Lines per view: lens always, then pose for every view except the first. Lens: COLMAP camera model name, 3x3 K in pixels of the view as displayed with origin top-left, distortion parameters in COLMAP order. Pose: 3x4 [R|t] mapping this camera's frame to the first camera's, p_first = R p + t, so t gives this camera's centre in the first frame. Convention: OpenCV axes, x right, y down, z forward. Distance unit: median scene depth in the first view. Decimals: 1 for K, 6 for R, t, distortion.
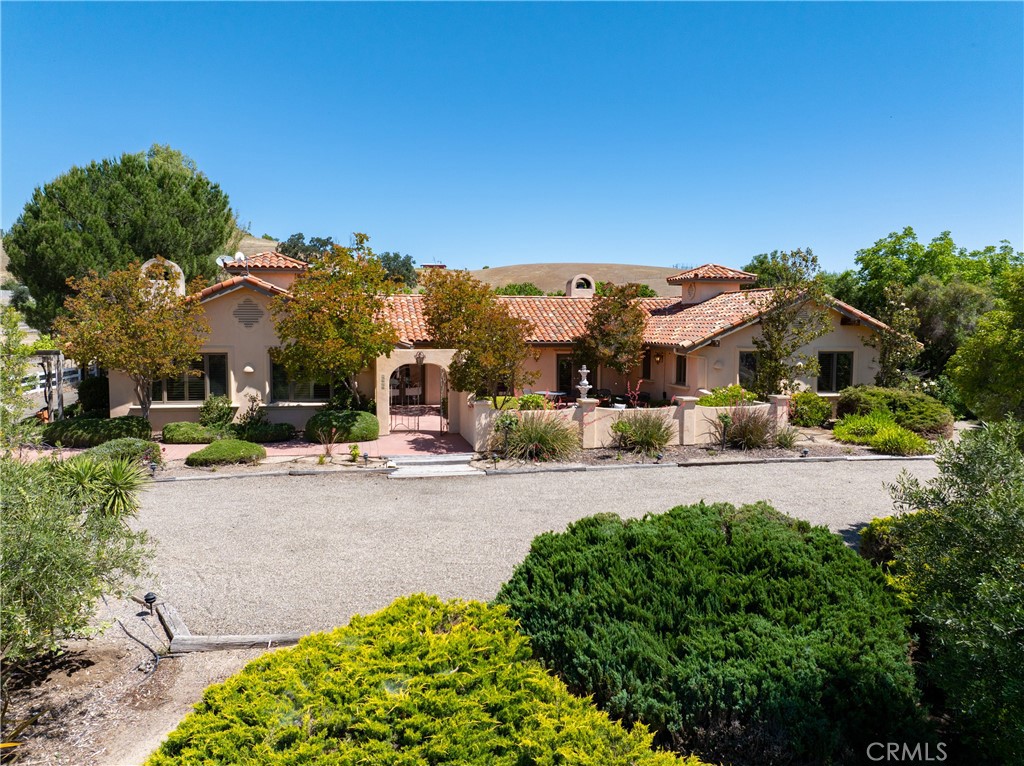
lens RADIAL K [[712.2, 0, 514.9], [0, 712.2, 381.0], [0, 0, 1]] dist [-0.059485, 0.030257]
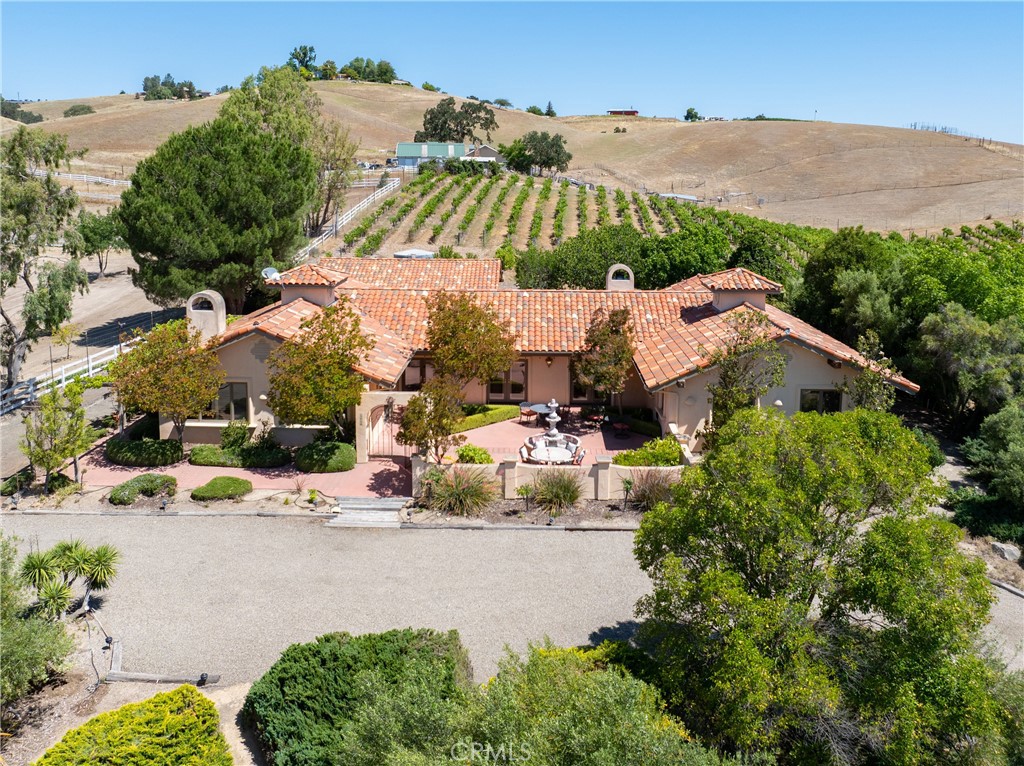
lens RADIAL K [[851.5, 0, 511.1], [0, 851.5, 296.8], [0, 0, 1]] dist [-0.028152, -0.014008]
pose [[0.971448, 0.032132, -0.235067, 0.398693], [-0.020043, 0.998359, 0.053636, -0.294066], [0.236404, -0.047393, 0.970498, -0.323342]]
